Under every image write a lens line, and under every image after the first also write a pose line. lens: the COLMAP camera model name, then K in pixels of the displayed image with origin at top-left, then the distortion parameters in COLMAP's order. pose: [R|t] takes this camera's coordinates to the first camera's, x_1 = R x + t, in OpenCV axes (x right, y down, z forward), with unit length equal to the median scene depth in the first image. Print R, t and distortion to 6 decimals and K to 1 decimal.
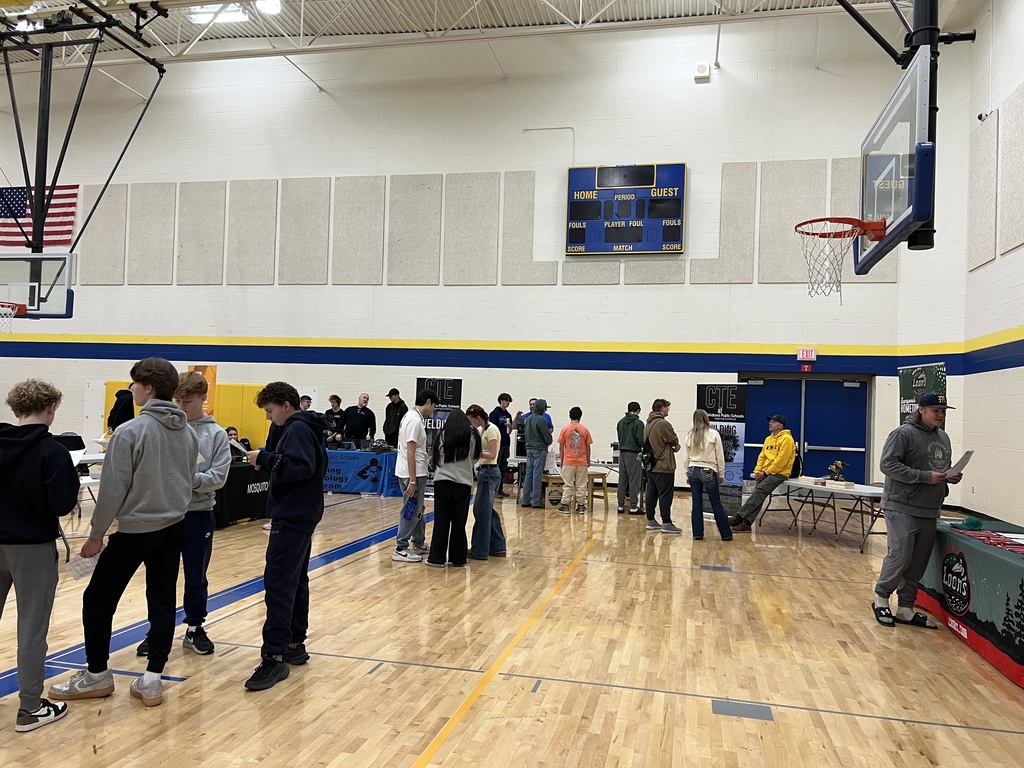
lens RADIAL K [[772.4, 0, 512.0], [0, 772.4, 384.0], [0, 0, 1]] dist [0.078073, -0.084291]
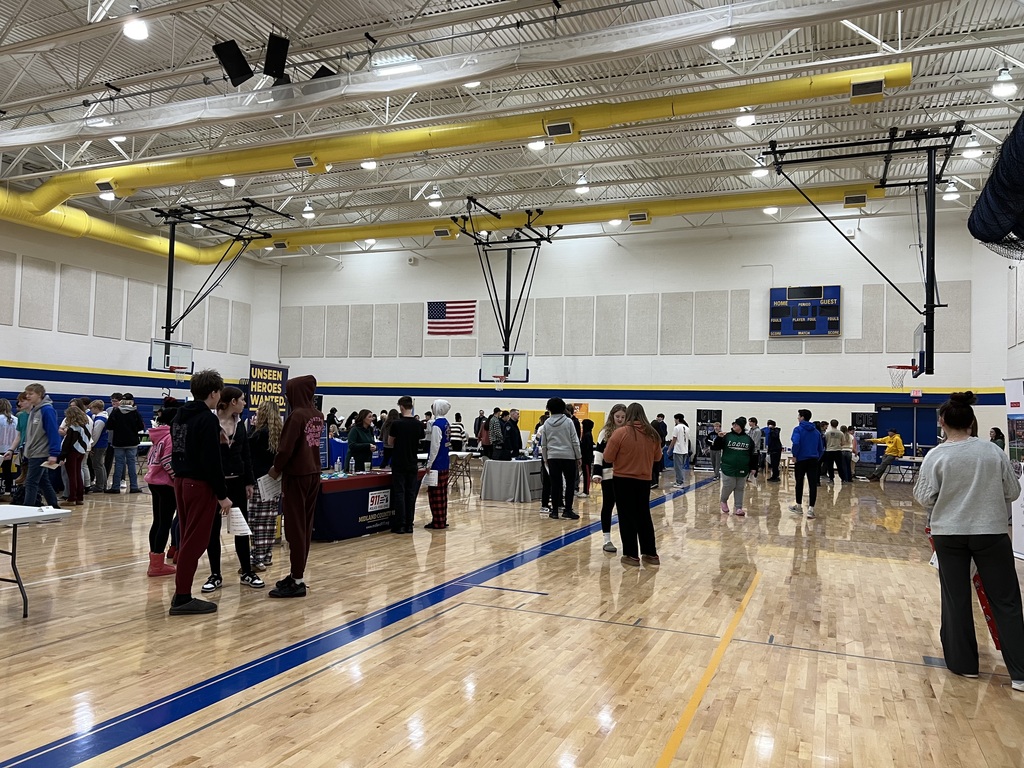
lens RADIAL K [[772.4, 0, 512.0], [0, 772.4, 384.0], [0, 0, 1]] dist [0.078073, -0.084291]
pose [[0.985309, -0.016510, -0.169982, -0.213817], [0.012936, 0.999672, -0.022113, -0.028920], [0.170292, 0.019589, 0.985199, -0.868025]]
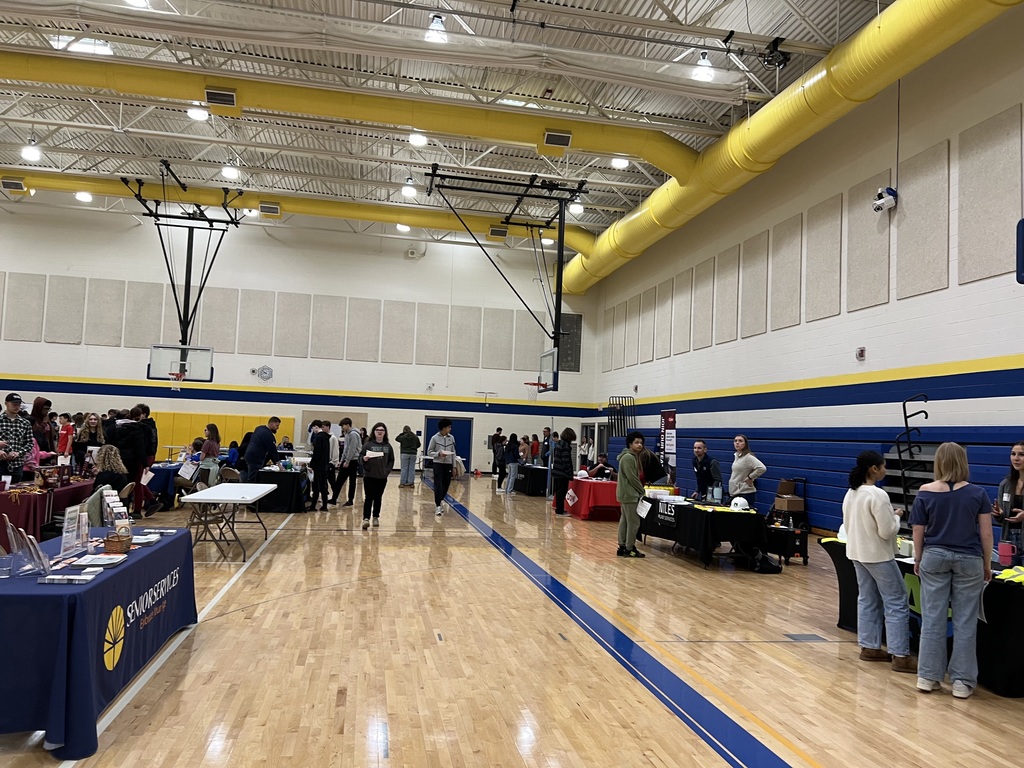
lens RADIAL K [[772.4, 0, 512.0], [0, 772.4, 384.0], [0, 0, 1]] dist [0.078073, -0.084291]
pose [[0.918388, 0.031673, 0.394411, -0.535326], [-0.022750, 0.999369, -0.027280, -0.039050], [-0.395026, 0.016081, 0.918529, -0.797291]]
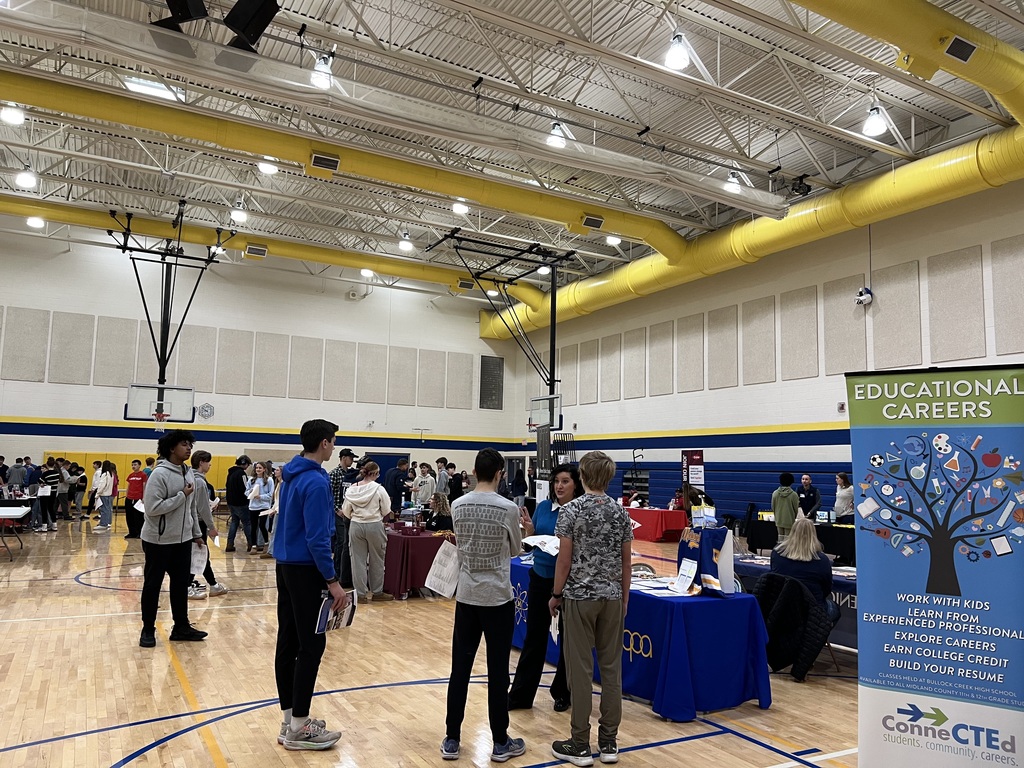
lens RADIAL K [[772.4, 0, 512.0], [0, 772.4, 384.0], [0, 0, 1]] dist [0.078073, -0.084291]
pose [[0.742436, 0.057884, 0.667412, -1.021928], [-0.016685, 0.997549, -0.067957, -0.053202], [-0.669710, 0.039318, 0.741582, -0.682660]]
